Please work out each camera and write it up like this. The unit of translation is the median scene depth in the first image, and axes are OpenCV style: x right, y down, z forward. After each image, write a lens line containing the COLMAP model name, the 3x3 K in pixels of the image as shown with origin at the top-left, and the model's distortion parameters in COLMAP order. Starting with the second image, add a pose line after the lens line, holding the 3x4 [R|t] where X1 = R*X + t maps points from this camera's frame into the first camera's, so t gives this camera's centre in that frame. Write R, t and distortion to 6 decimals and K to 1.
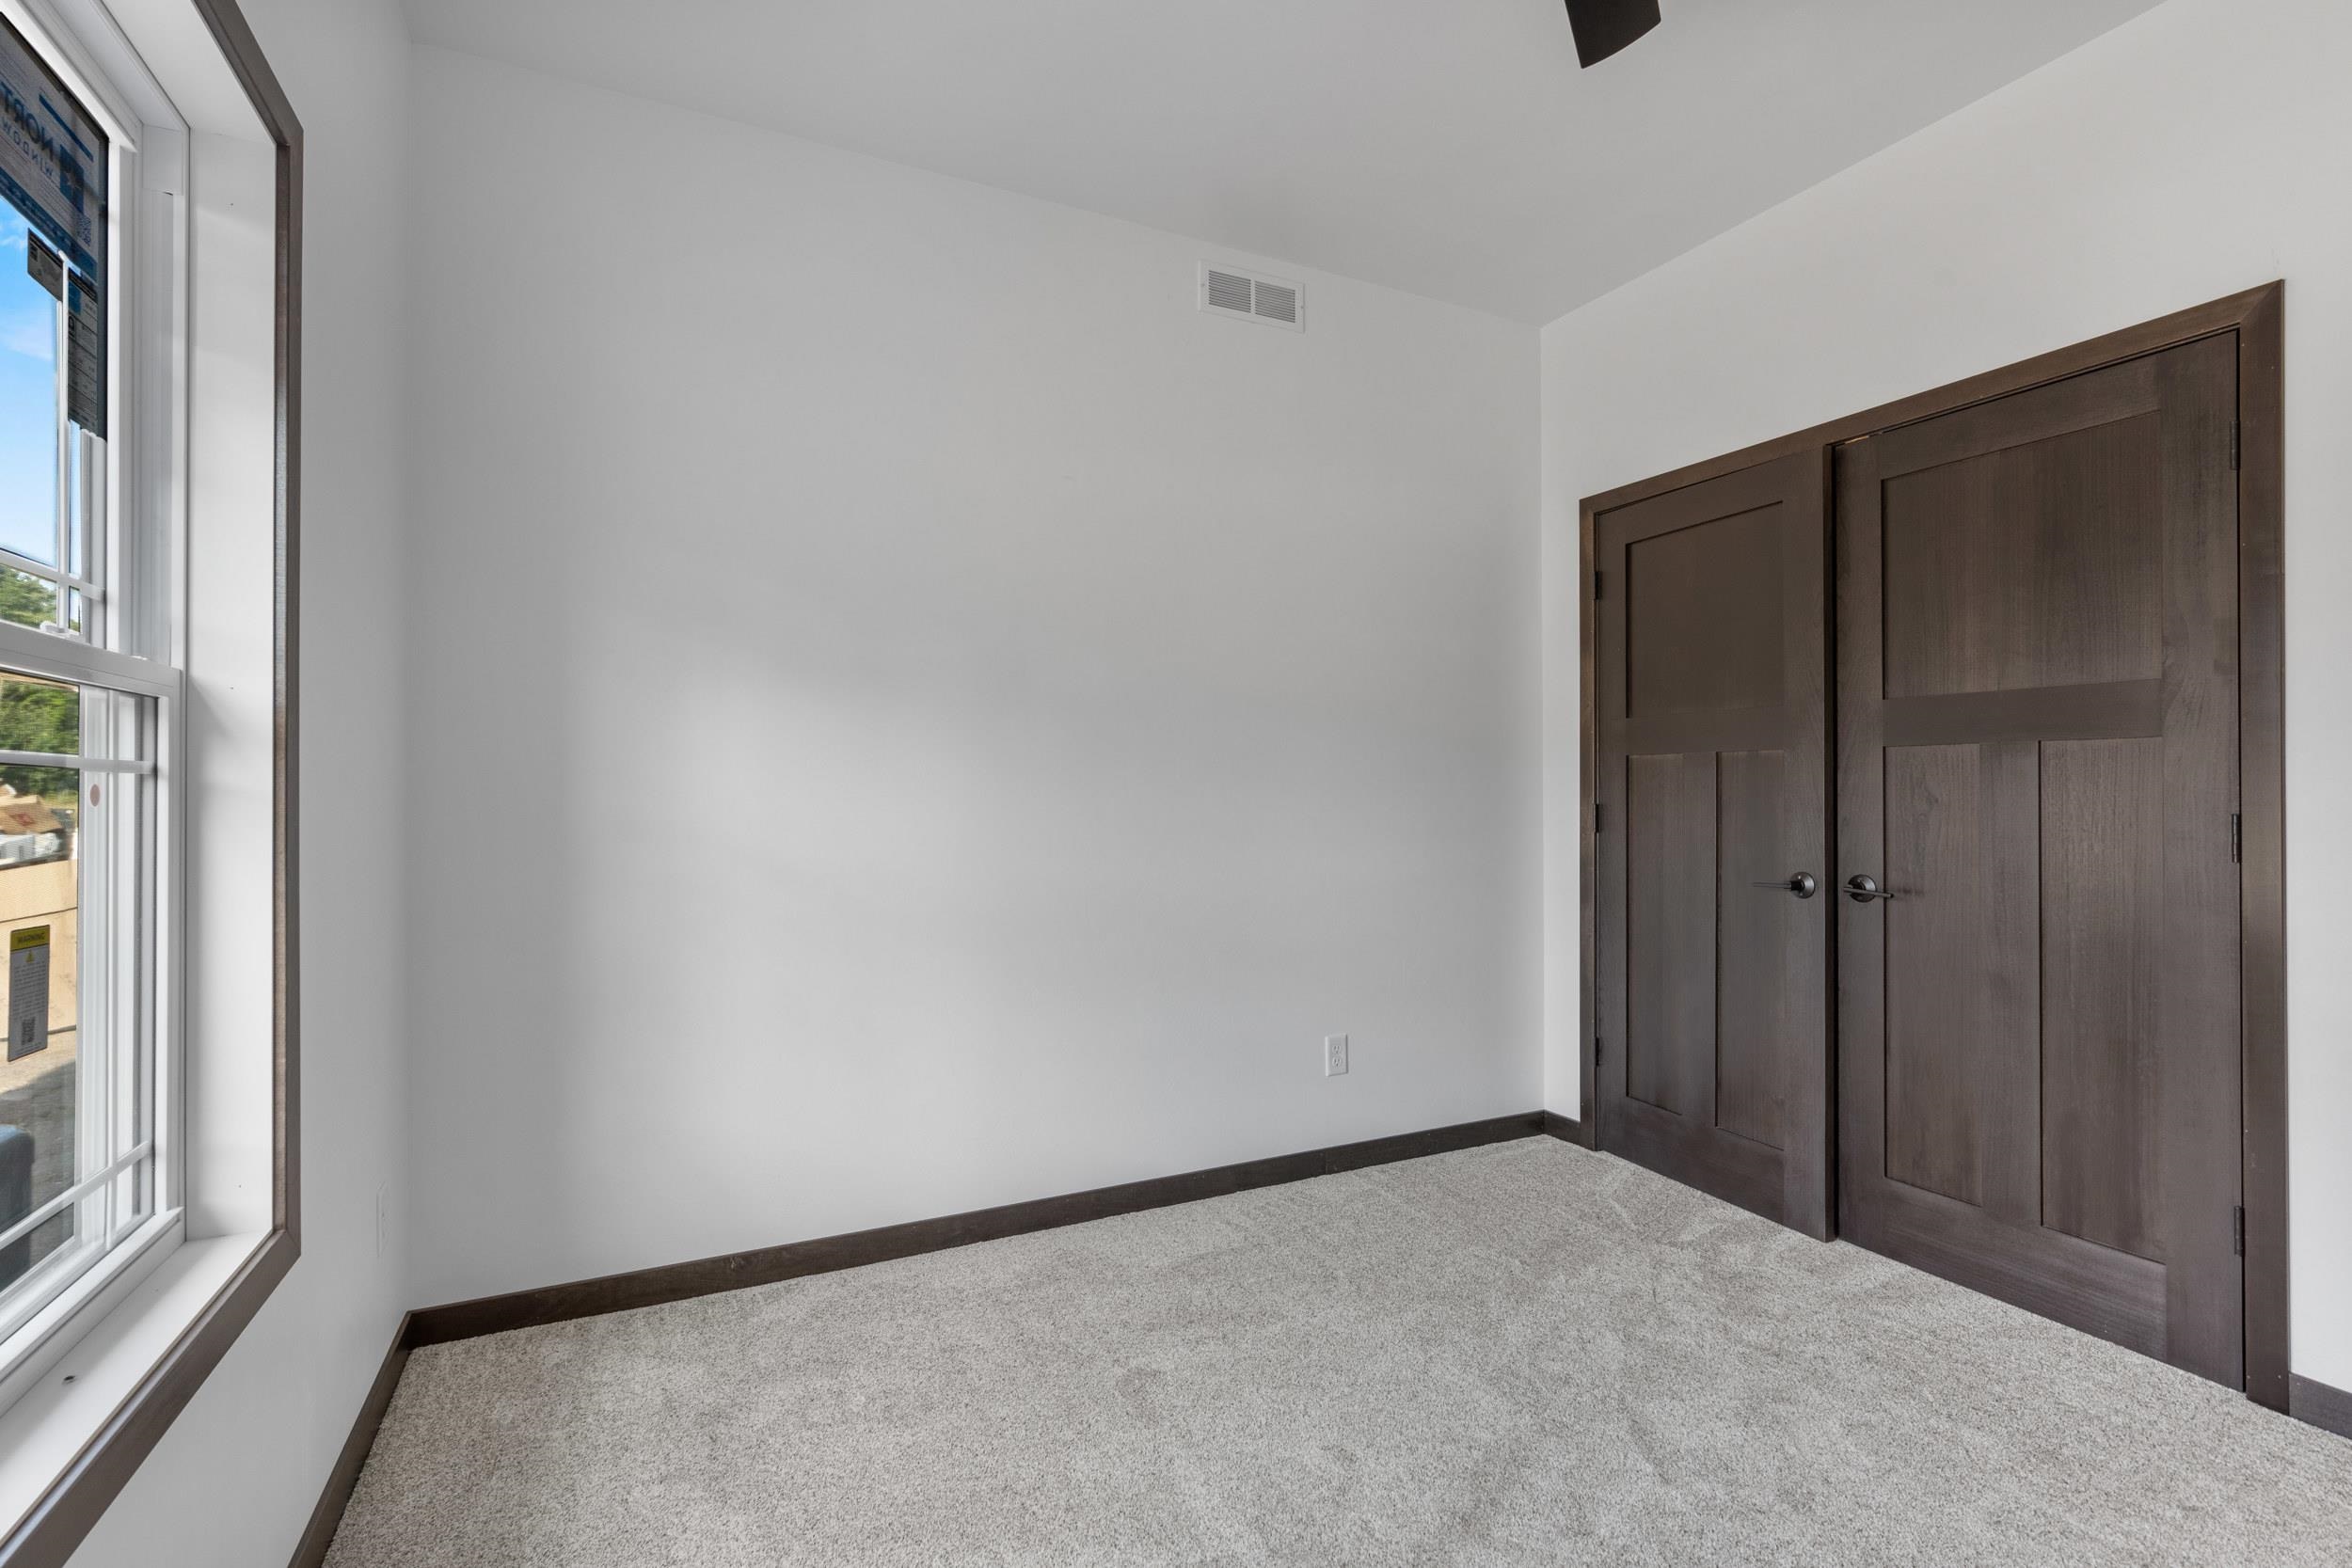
lens RADIAL K [[1083.0, 0, 1151.9], [0, 1083.0, 781.8], [0, 0, 1]] dist [-0.011989, 0.007256]
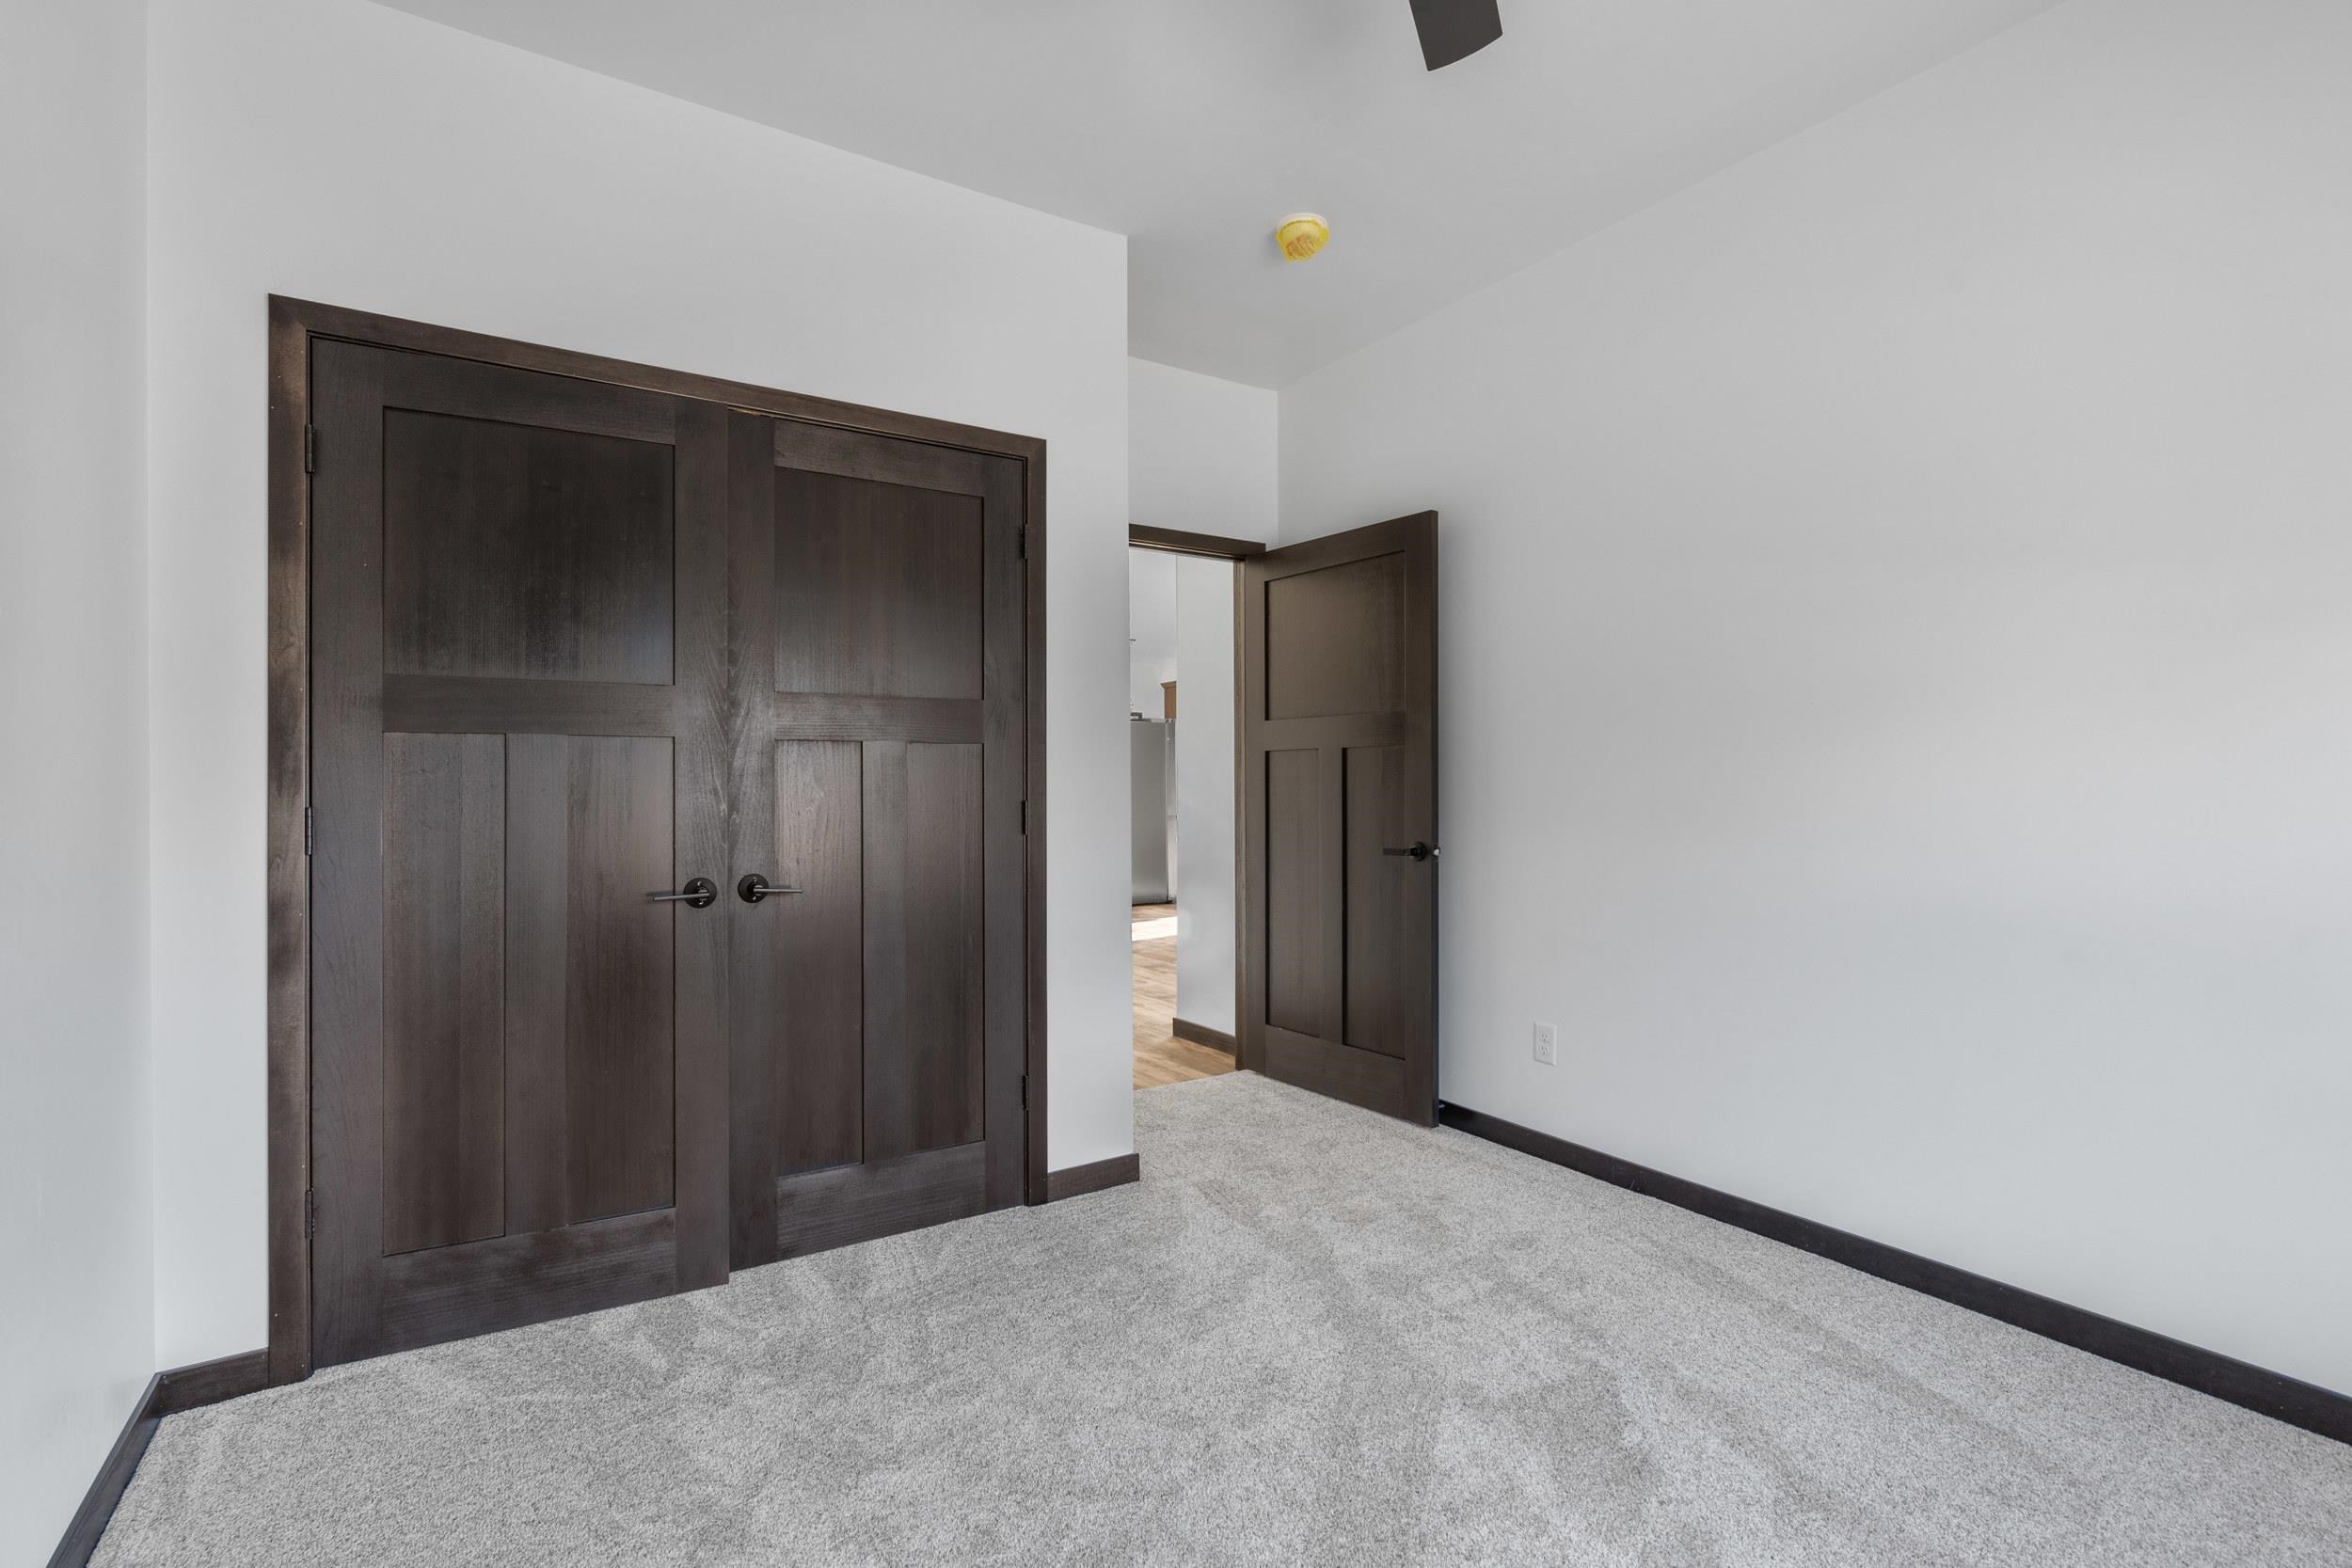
lens RADIAL K [[1083.0, 0, 1151.9], [0, 1083.0, 781.8], [0, 0, 1]] dist [-0.011989, 0.007256]
pose [[-0.137260, -0.002044, 0.990533, -0.318641], [-0.005804, 0.999982, 0.001259, 0.001704], [-0.990518, -0.005576, -0.137270, 0.758794]]
